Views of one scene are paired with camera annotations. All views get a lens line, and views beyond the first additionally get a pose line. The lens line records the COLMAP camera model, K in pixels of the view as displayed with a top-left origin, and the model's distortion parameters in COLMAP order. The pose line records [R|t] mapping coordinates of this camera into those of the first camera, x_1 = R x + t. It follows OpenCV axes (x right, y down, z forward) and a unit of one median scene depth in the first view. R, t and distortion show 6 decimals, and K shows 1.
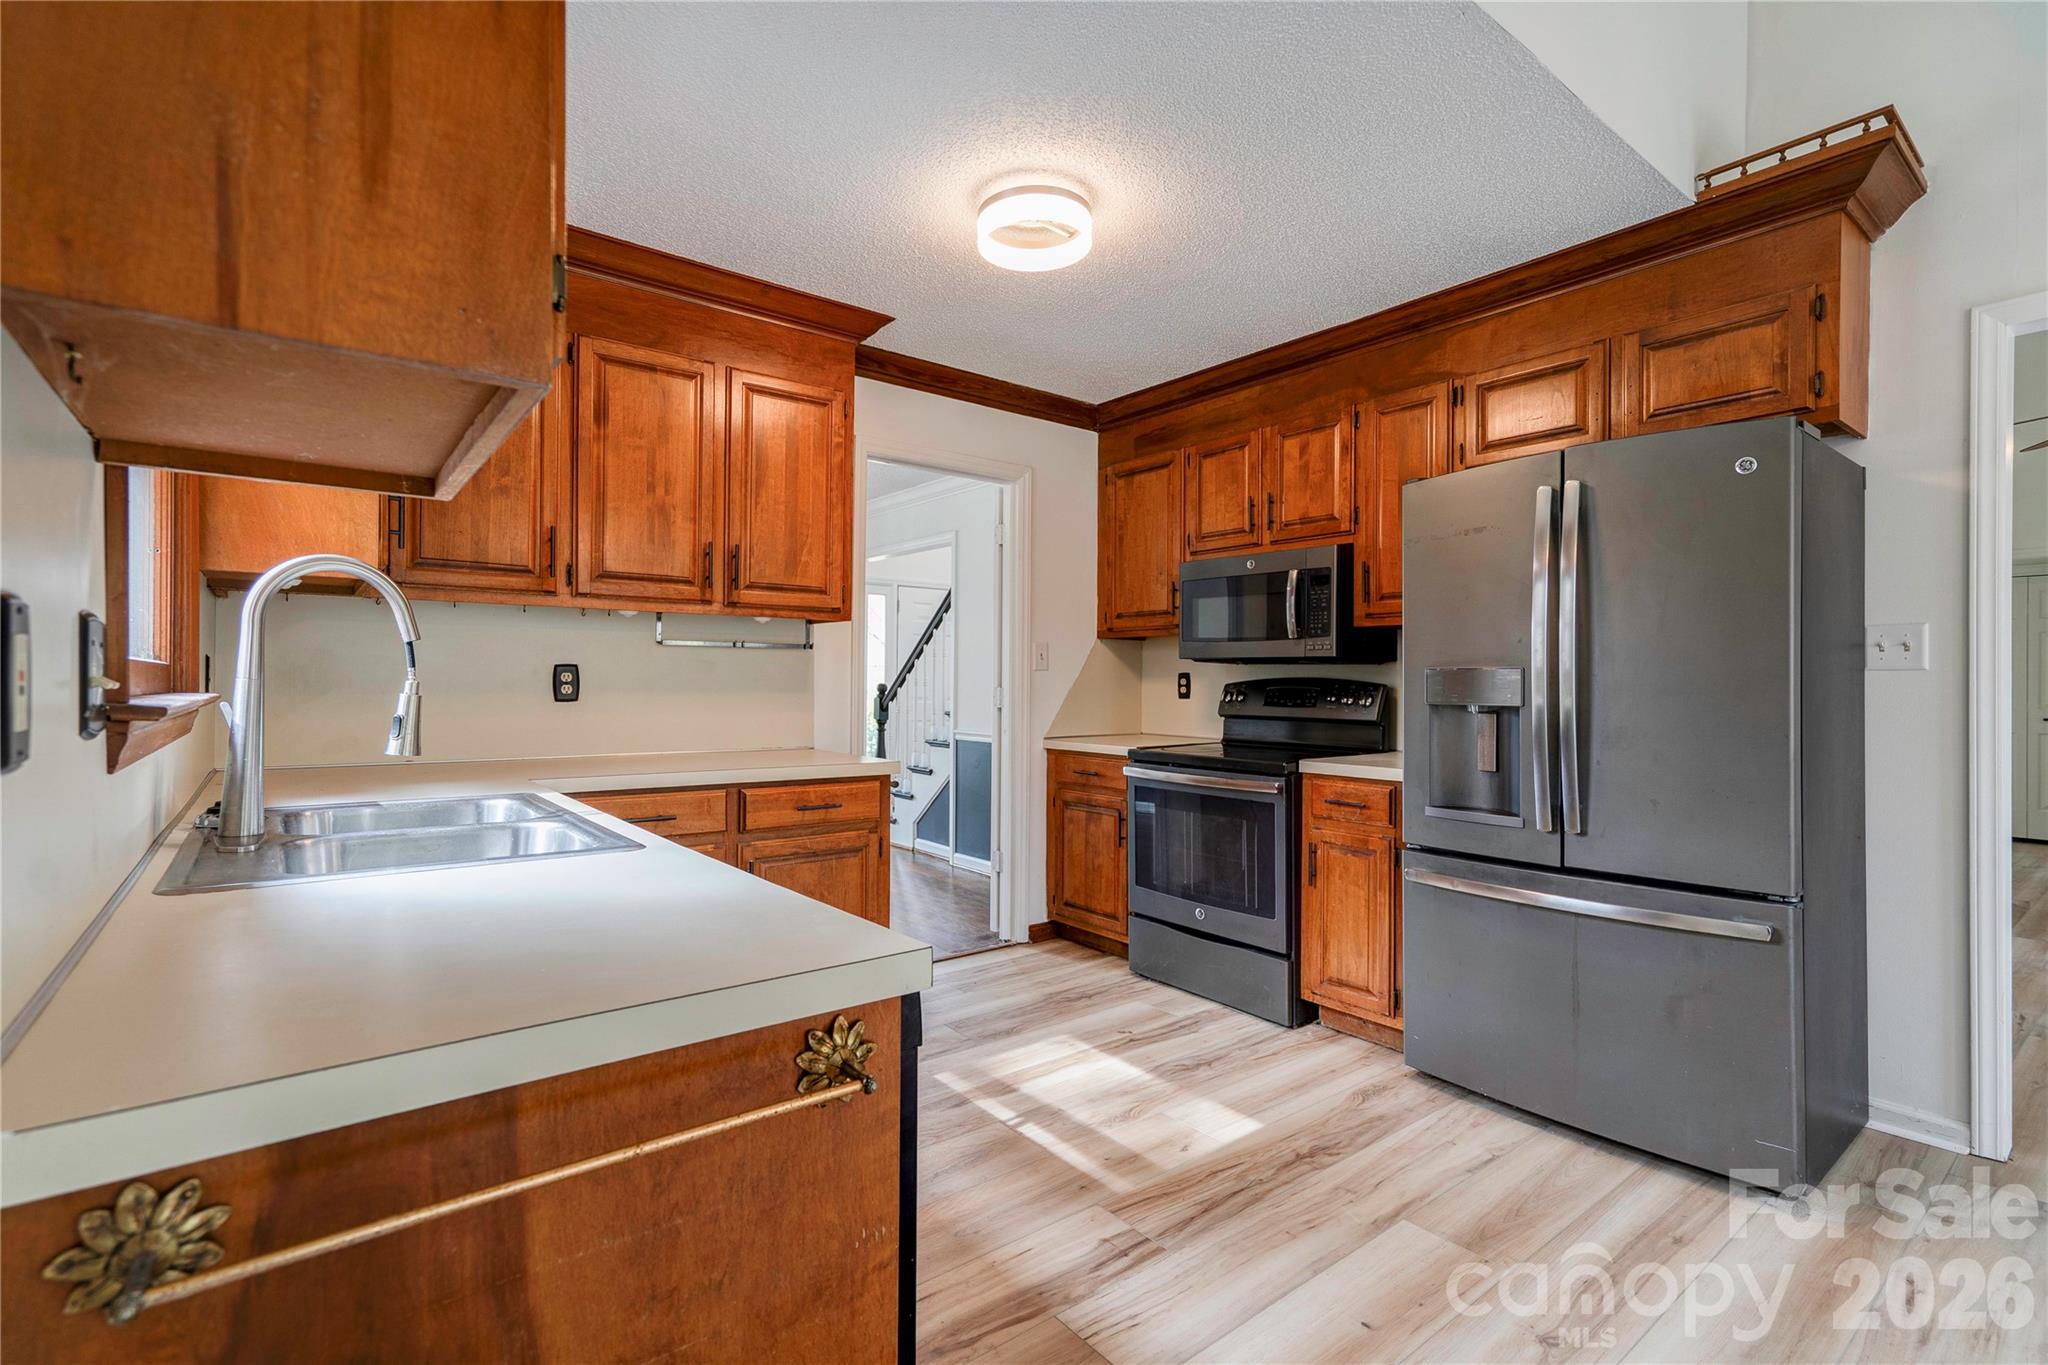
lens RADIAL K [[930.3, 0, 1013.7], [0, 930.3, 683.6], [0, 0, 1]] dist [-0.001726, 0.007220]
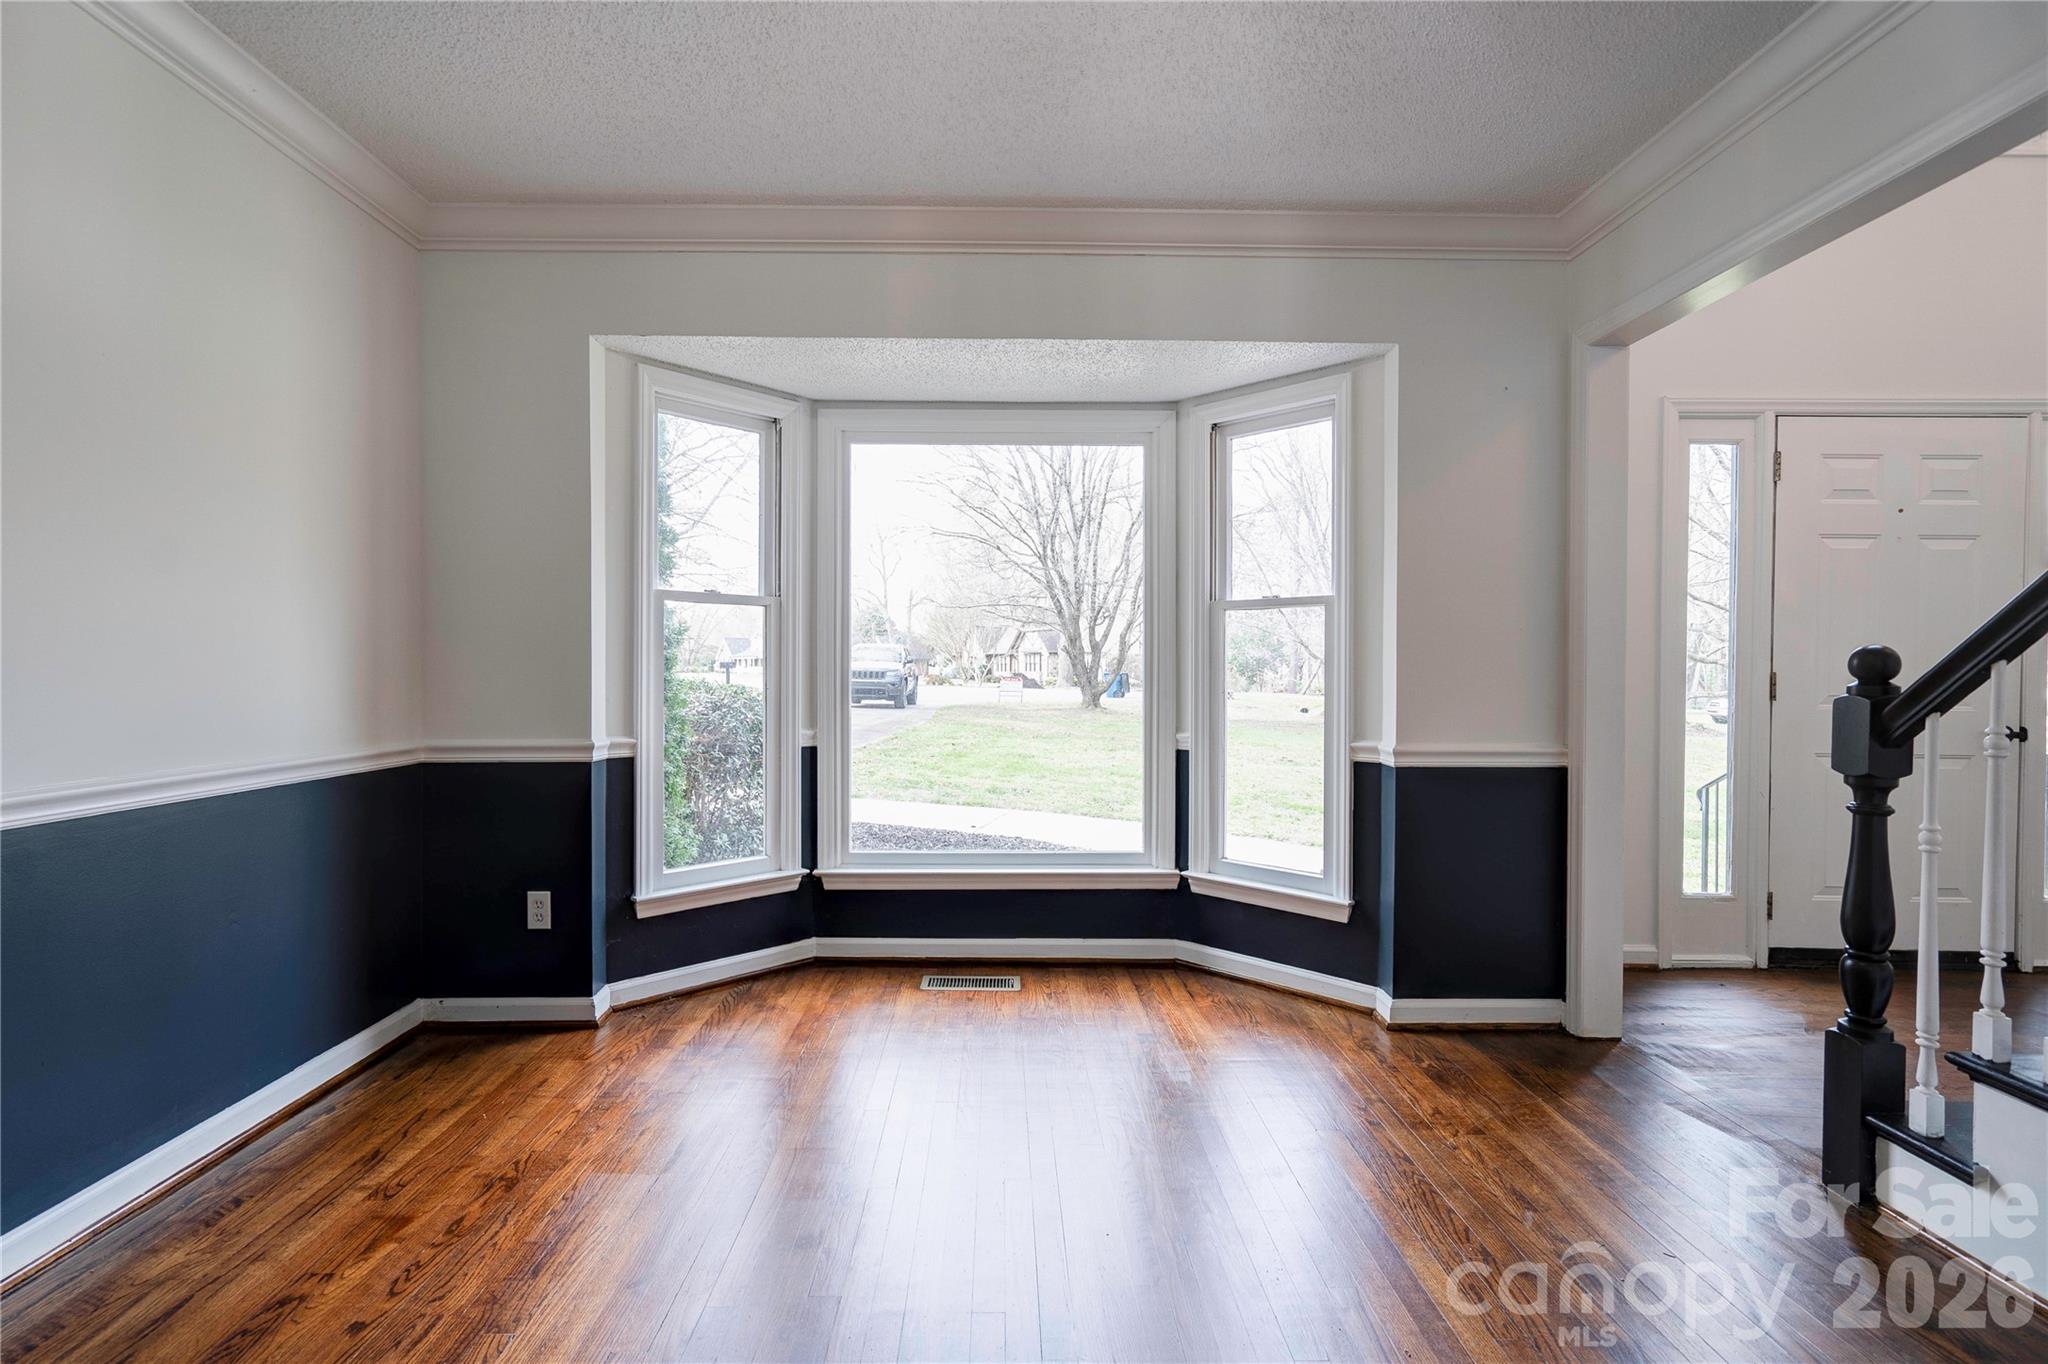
lens RADIAL K [[930.3, 0, 987.3], [0, 930.3, 678.0], [0, 0, 1]] dist [-0.001726, 0.007220]
pose [[0.788910, 0.001044, -0.614508, -0.471702], [0.003042, 0.999980, 0.005605, 0.015886], [0.614501, -0.006291, 0.788891, 1.554164]]
